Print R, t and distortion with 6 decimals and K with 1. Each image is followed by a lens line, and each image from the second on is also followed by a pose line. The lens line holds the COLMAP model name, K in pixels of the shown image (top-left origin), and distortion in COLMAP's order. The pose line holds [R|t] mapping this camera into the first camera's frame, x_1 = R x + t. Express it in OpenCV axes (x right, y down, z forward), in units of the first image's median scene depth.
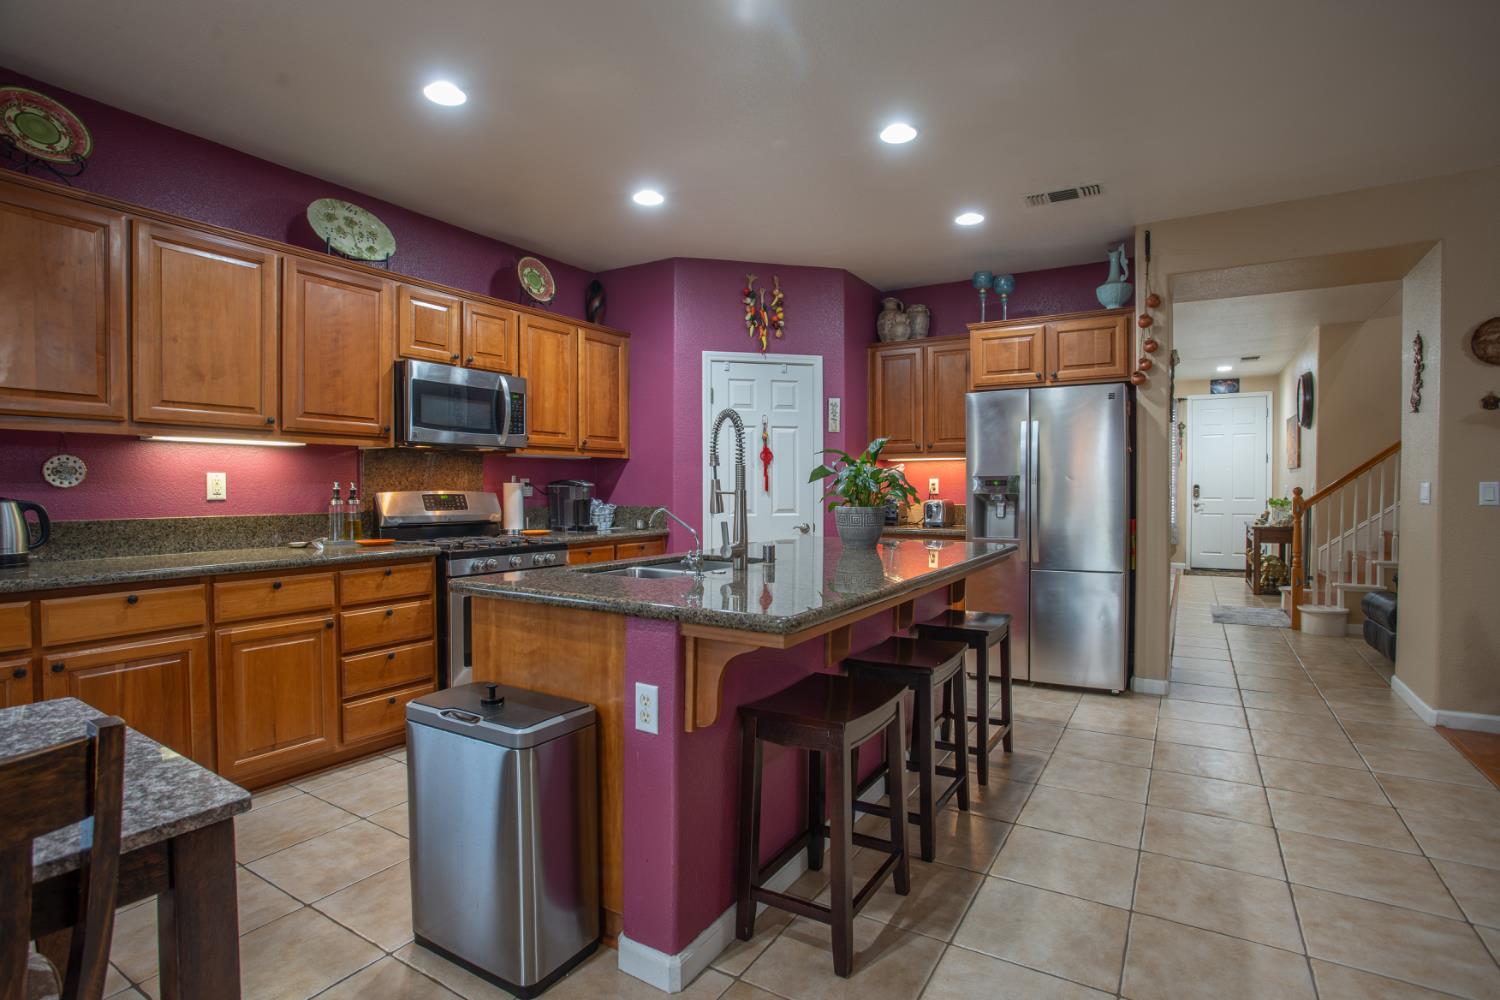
lens RADIAL K [[736.7, 0, 745.9], [0, 736.7, 501.2], [0, 0, 1]] dist [-0.068451, 0.027872]
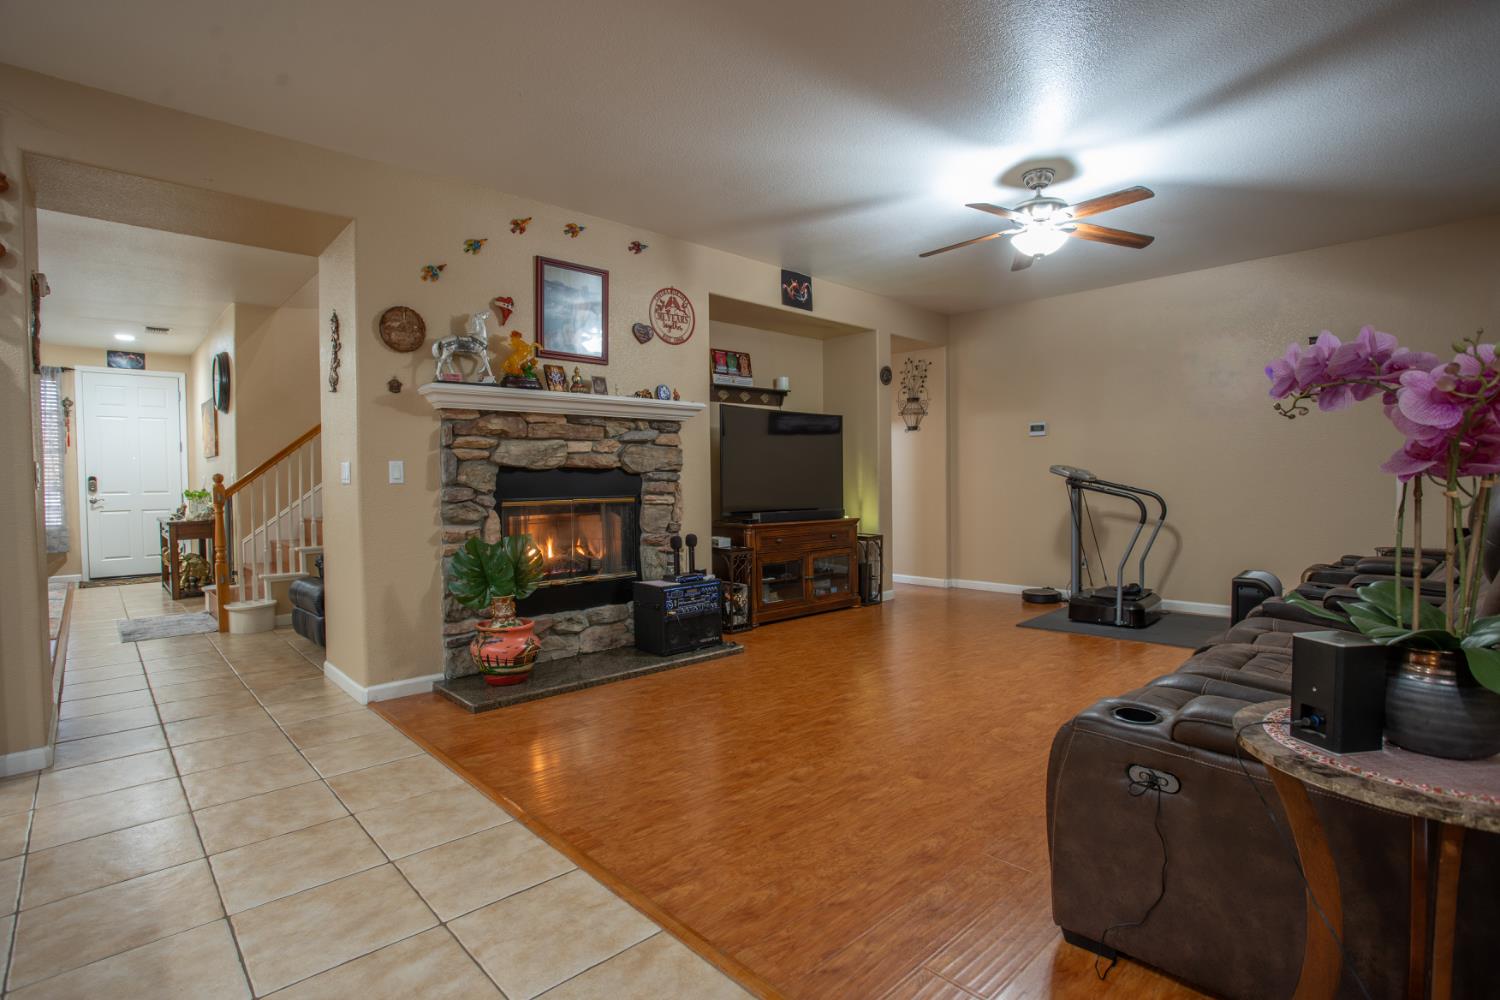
lens RADIAL K [[736.7, 0, 745.9], [0, 736.7, 501.2], [0, 0, 1]] dist [-0.068451, 0.027872]
pose [[0.268585, -0.030153, 0.962784, 0.099425], [0.028766, 0.999315, 0.023272, 0.015395], [-0.962826, 0.021445, 0.269269, 0.140368]]
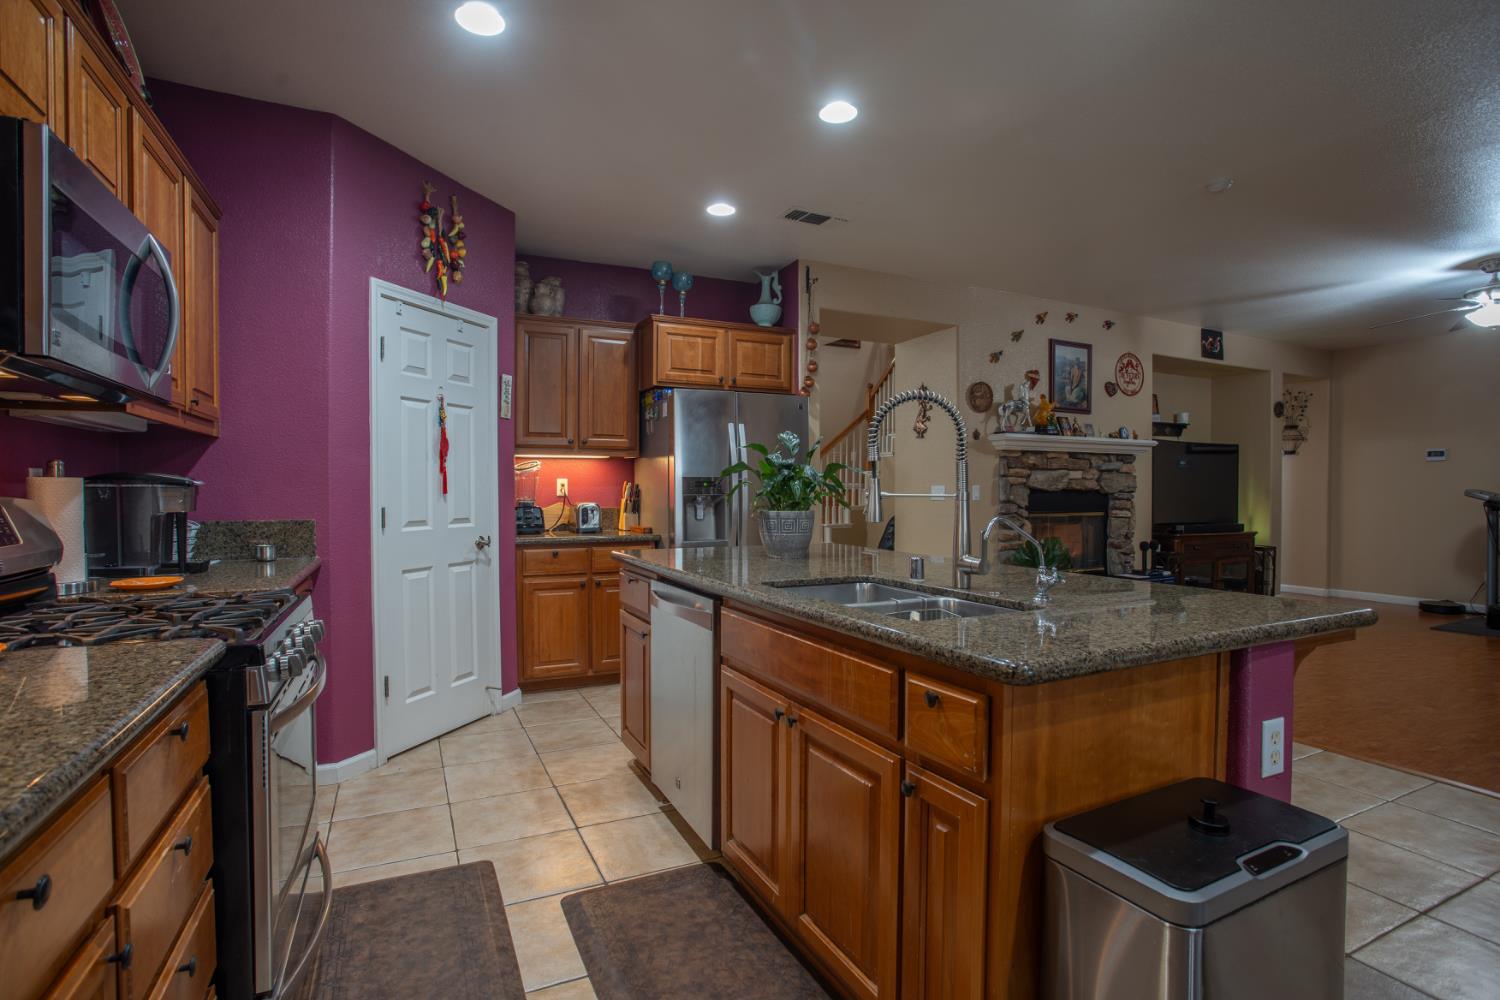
lens RADIAL K [[736.7, 0, 745.9], [0, 736.7, 501.2], [0, 0, 1]] dist [-0.068451, 0.027872]
pose [[0.543634, -0.012719, 0.839226, -0.396359], [0.015667, 0.999865, 0.005005, -0.005346], [-0.839176, 0.010428, 0.543760, 0.365285]]
